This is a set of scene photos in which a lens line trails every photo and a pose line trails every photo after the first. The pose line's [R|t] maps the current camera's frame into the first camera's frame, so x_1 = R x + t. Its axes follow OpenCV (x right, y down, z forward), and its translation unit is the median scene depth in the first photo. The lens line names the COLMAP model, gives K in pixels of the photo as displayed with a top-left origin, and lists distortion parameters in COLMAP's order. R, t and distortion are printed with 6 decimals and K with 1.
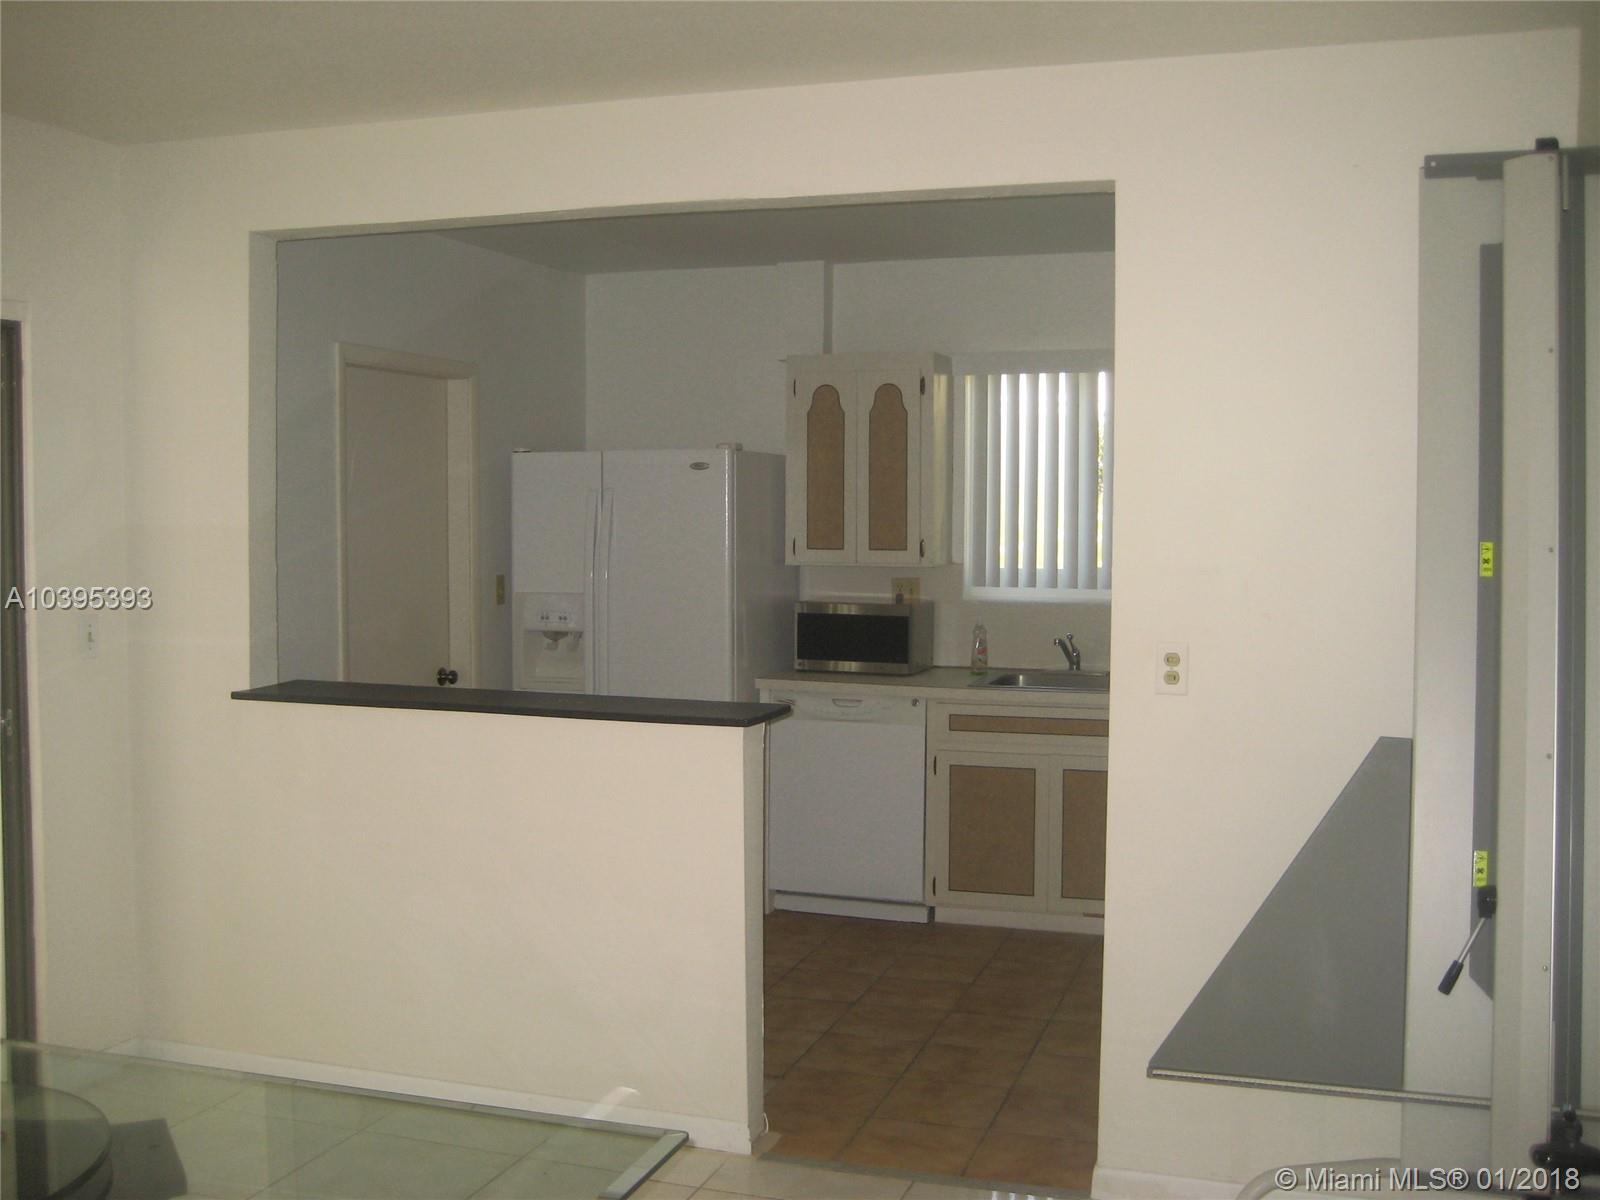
lens RADIAL K [[1656.6, 0, 800.0], [0, 1656.6, 600.0], [0, 0, 1]] dist [-0.012377, -0.007074]
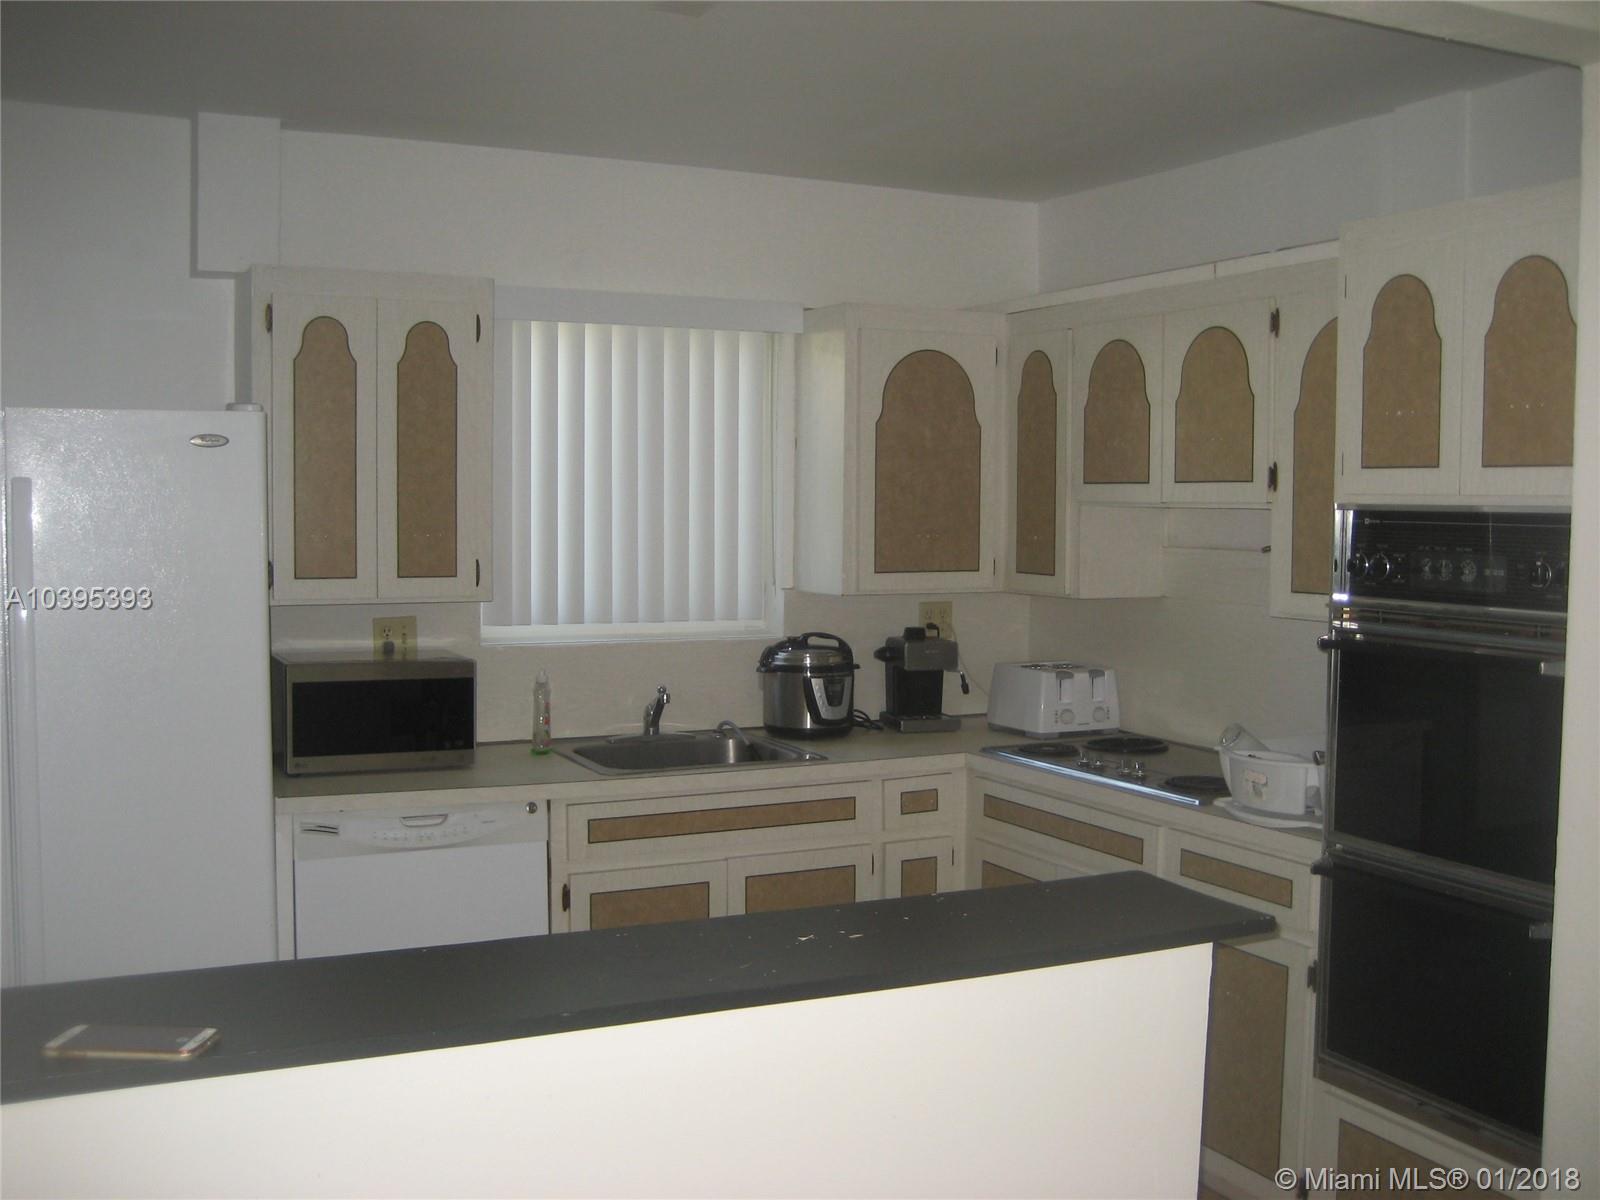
lens RADIAL K [[1656.6, 0, 800.0], [0, 1656.6, 600.0], [0, 0, 1]] dist [-0.012377, -0.007074]
pose [[0.719733, -0.038771, 0.693167, -0.293473], [0.035099, 0.999195, 0.019444, -0.028627], [-0.693363, 0.010336, 0.720514, 0.427055]]
